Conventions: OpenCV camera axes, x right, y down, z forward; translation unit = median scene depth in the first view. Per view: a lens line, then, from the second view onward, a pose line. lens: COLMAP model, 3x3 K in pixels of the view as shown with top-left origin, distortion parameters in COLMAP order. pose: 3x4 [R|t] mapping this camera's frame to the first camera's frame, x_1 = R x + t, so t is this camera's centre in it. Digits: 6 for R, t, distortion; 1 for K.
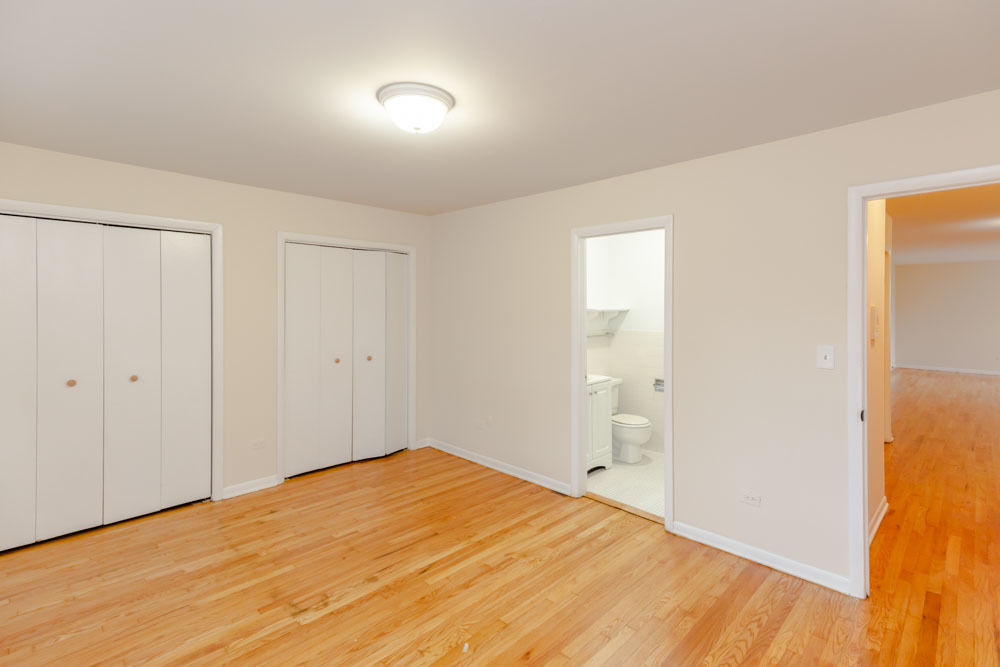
lens RADIAL K [[472.9, 0, 492.0], [0, 472.9, 305.5], [0, 0, 1]] dist [0.018649, 0.000372]
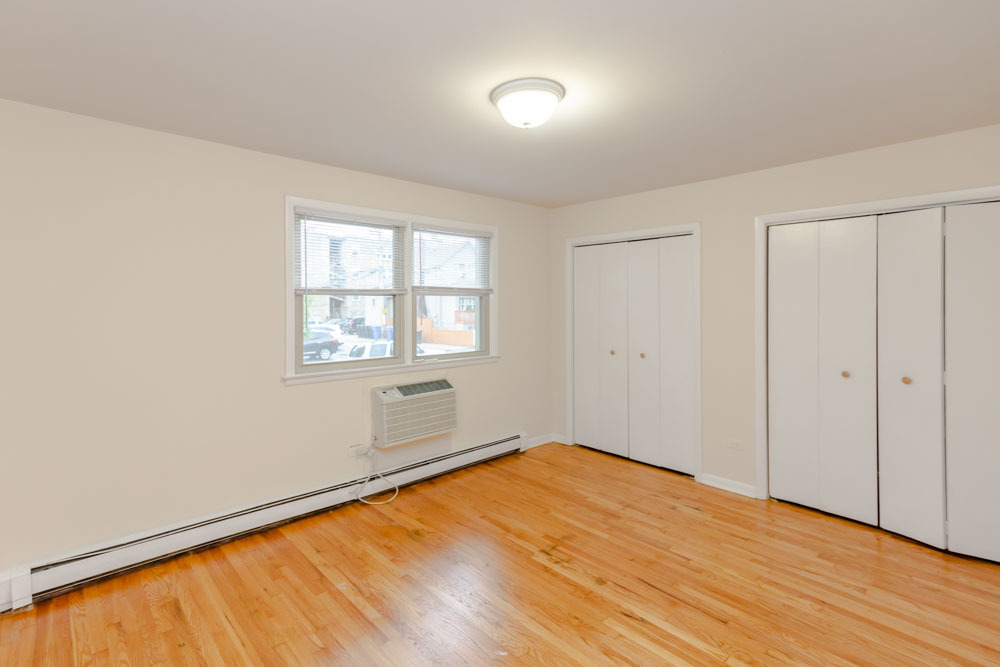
lens RADIAL K [[472.9, 0, 489.0], [0, 472.9, 304.2], [0, 0, 1]] dist [0.018649, 0.000372]
pose [[-0.034775, 0.005026, -0.999383, 0.630624], [0.002042, 0.999986, 0.004958, 0.002525], [0.999393, -0.001868, -0.034785, 0.700746]]
